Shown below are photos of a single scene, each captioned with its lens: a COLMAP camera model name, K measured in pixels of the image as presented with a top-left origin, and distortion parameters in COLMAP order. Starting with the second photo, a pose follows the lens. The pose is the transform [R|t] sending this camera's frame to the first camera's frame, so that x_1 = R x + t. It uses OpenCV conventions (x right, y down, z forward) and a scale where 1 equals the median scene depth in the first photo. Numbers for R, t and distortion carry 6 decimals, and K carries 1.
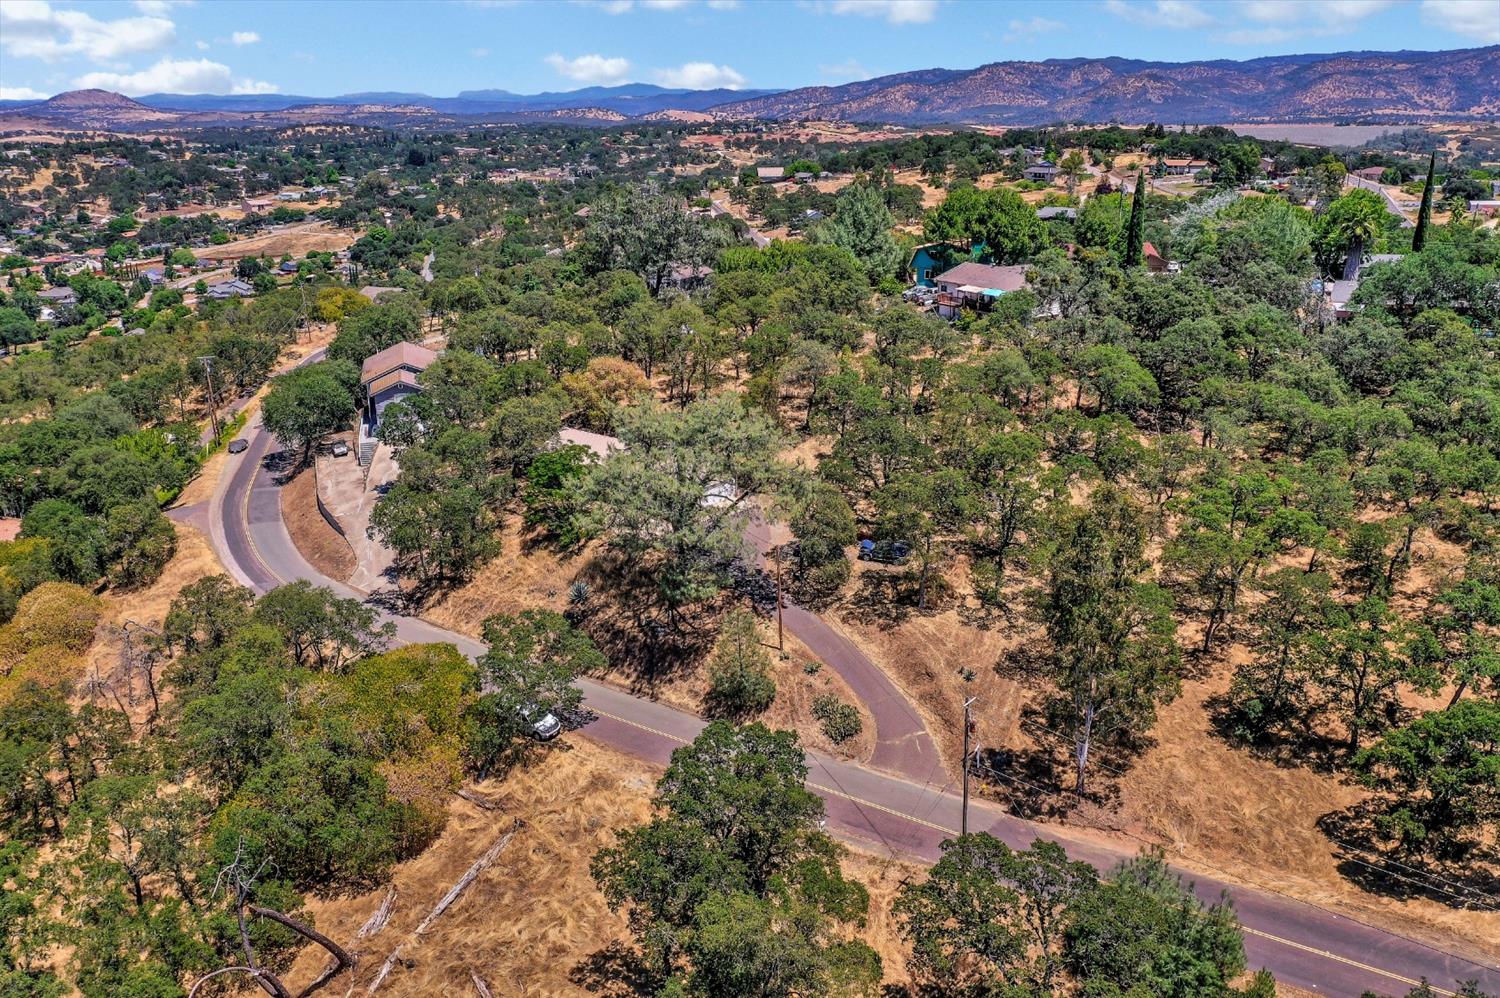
lens RADIAL K [[1178.8, 0, 750.0], [0, 1178.8, 499.0], [0, 0, 1]] dist [-0.001860, 0.001923]
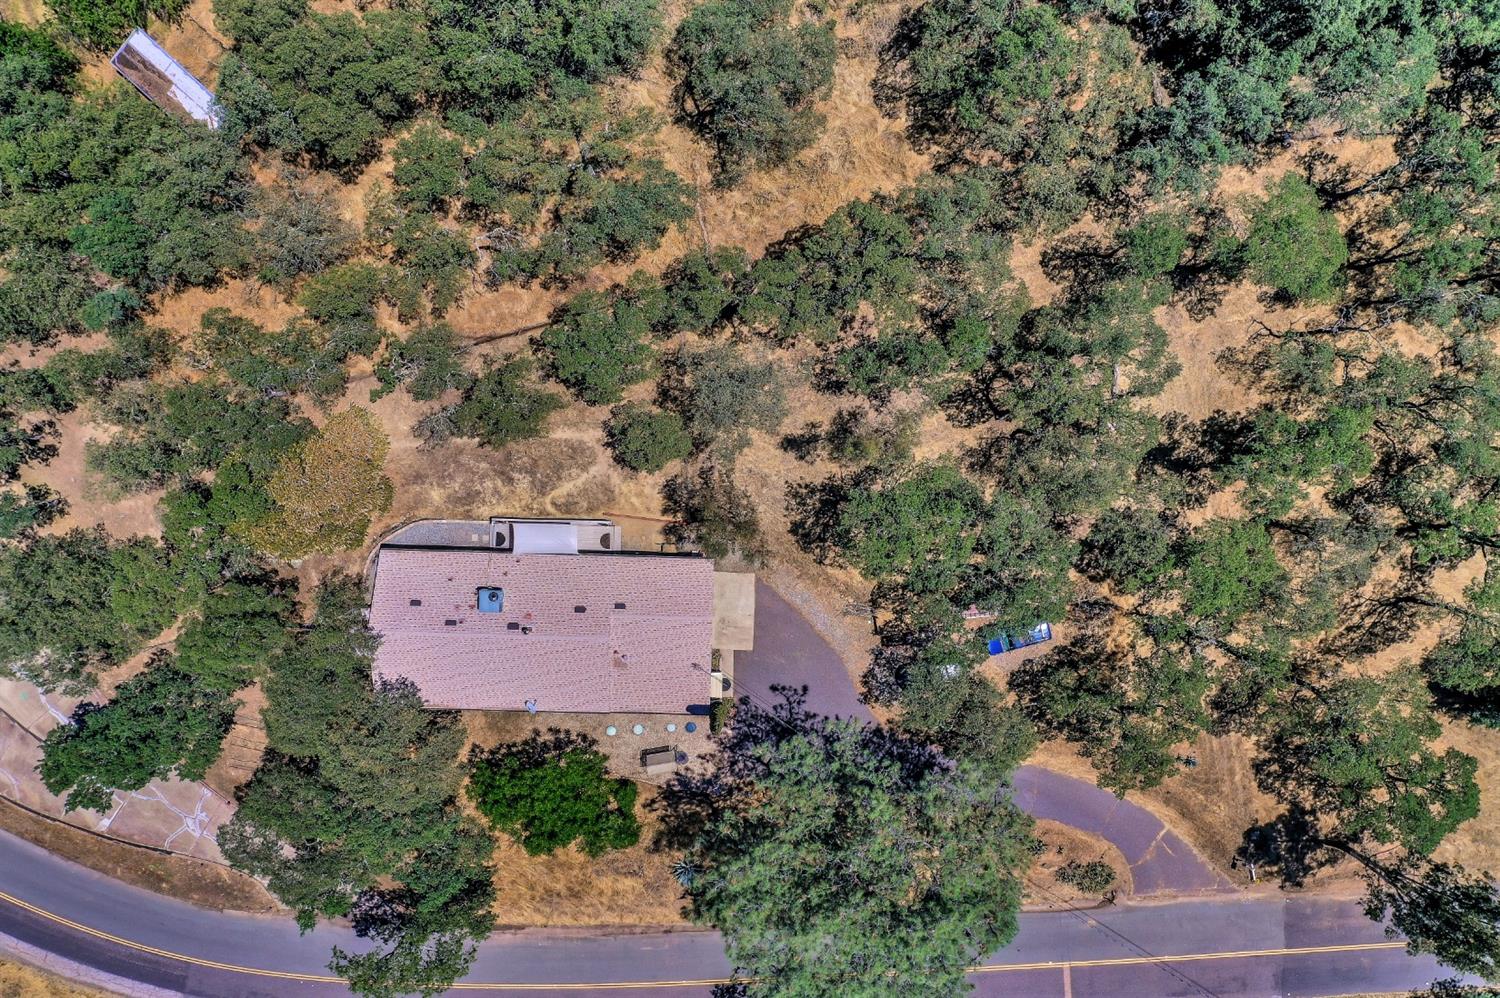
lens RADIAL K [[1215.8, 0, 750.0], [0, 1215.8, 499.0], [0, 0, 1]] dist [0.008167, 0.005867]
pose [[0.796988, -0.603825, 0.014350, 0.019787], [0.168498, 0.245090, 0.954746, -0.676085], [-0.580016, -0.758503, 0.297077, 0.857574]]
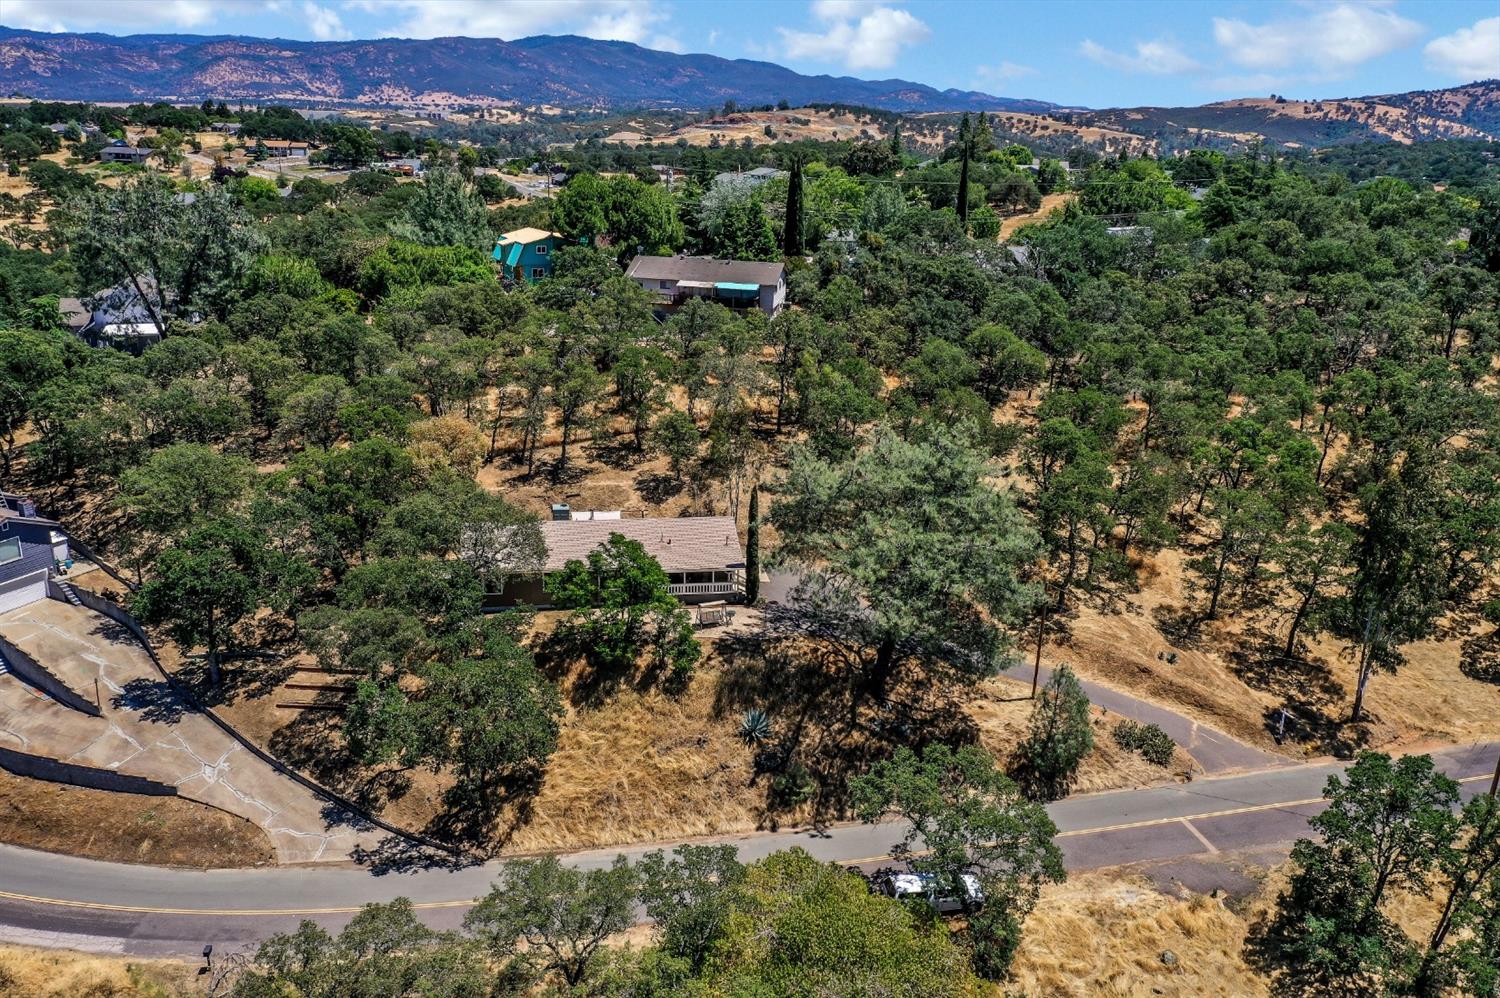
lens RADIAL K [[1178.8, 0, 750.0], [0, 1178.8, 499.0], [0, 0, 1]] dist [-0.001860, 0.001923]
pose [[0.661762, -0.204395, 0.721314, -0.608249], [0.194025, 0.976032, 0.098567, -0.124275], [-0.724172, 0.074725, 0.685559, 0.445334]]
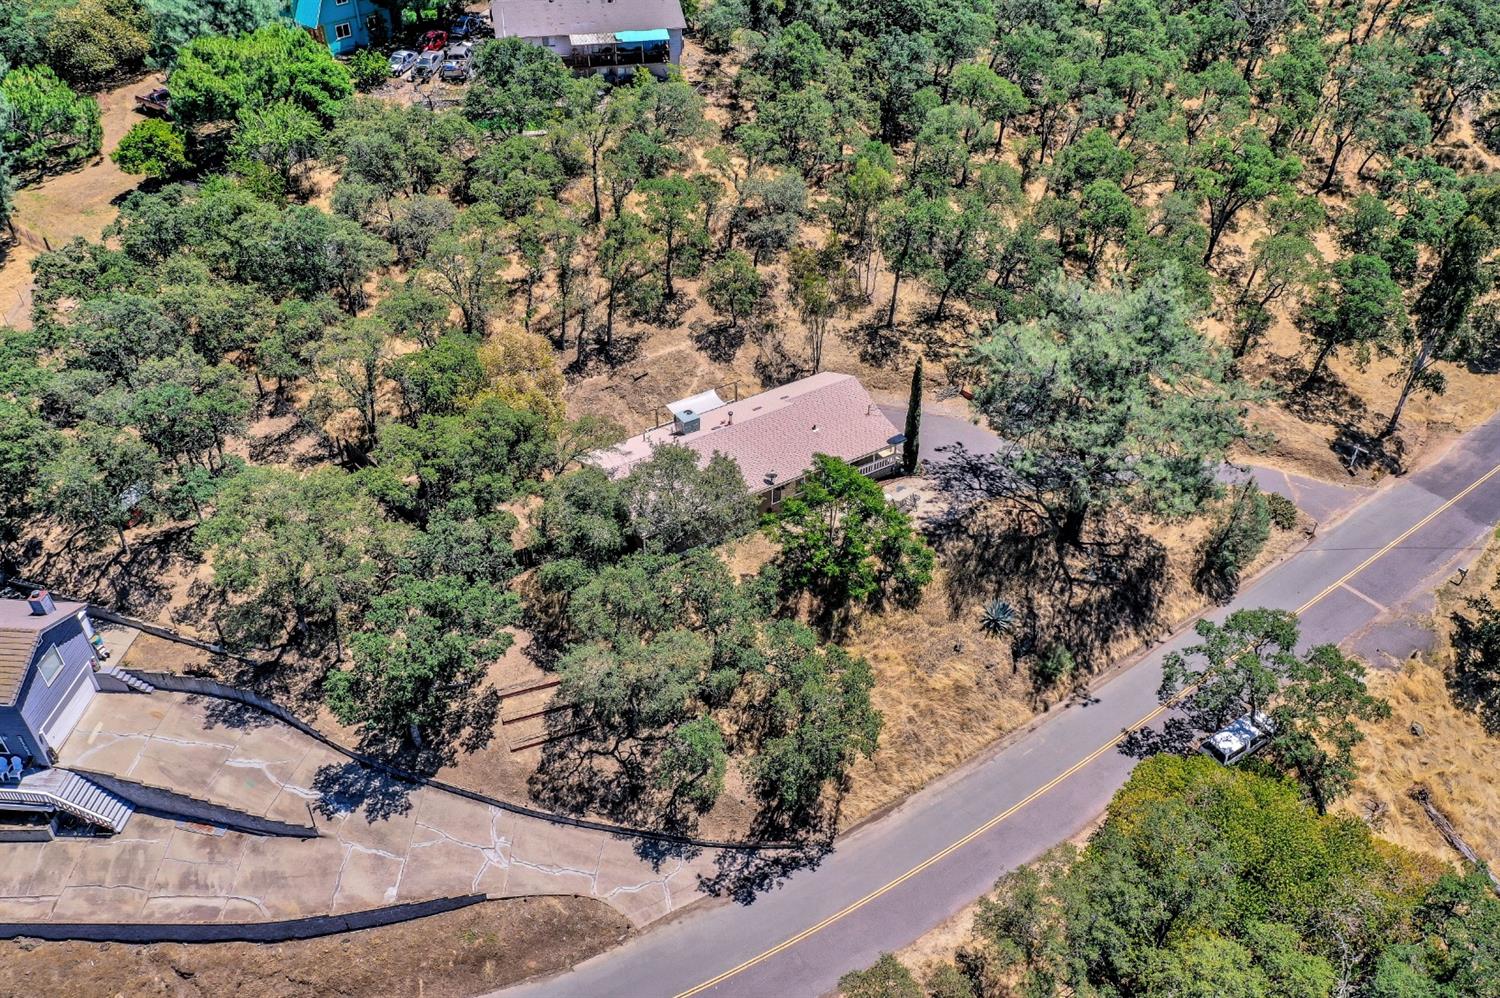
lens RADIAL K [[1174.5, 0, 750.0], [0, 1174.5, 499.0], [0, 0, 1]] dist [0.005969, -0.007080]
pose [[0.320777, -0.566667, 0.758941, -0.657358], [0.282871, 0.822032, 0.494215, -0.355762], [-0.903928, 0.056149, 0.423982, 0.765811]]
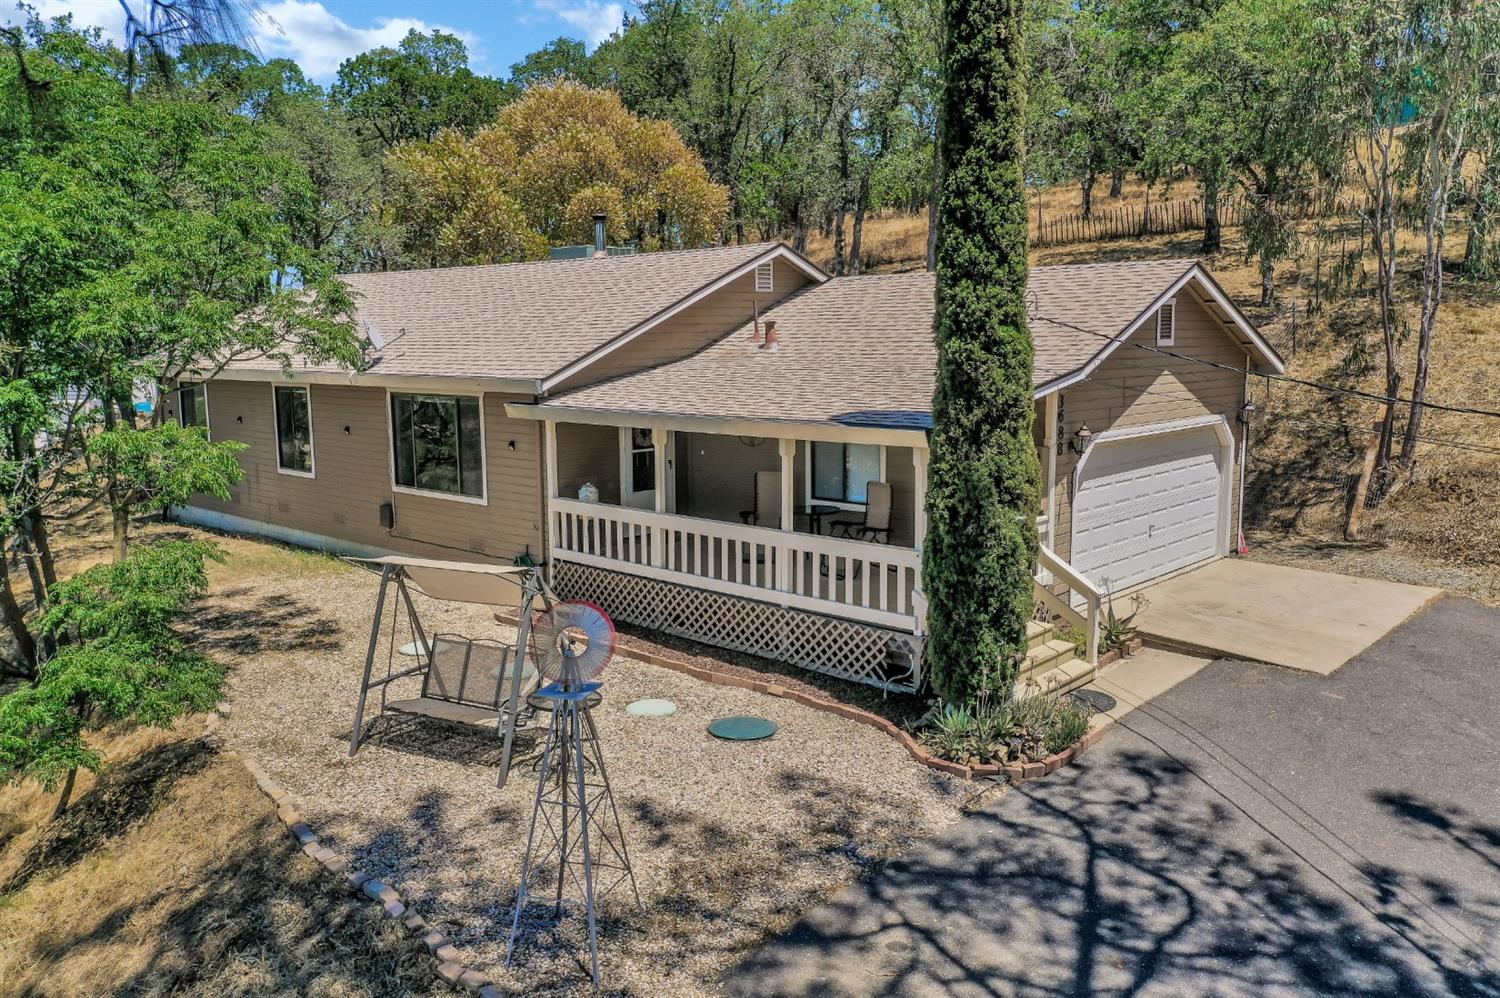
lens RADIAL K [[1178.8, 0, 750.0], [0, 1178.8, 499.0], [0, 0, 1]] dist [-0.001860, 0.001923]
pose [[0.997198, 0.010987, -0.074002, -0.069029], [-0.023423, 0.985280, -0.169338, 0.020163], [0.071052, 0.170597, 0.982776, 0.880231]]
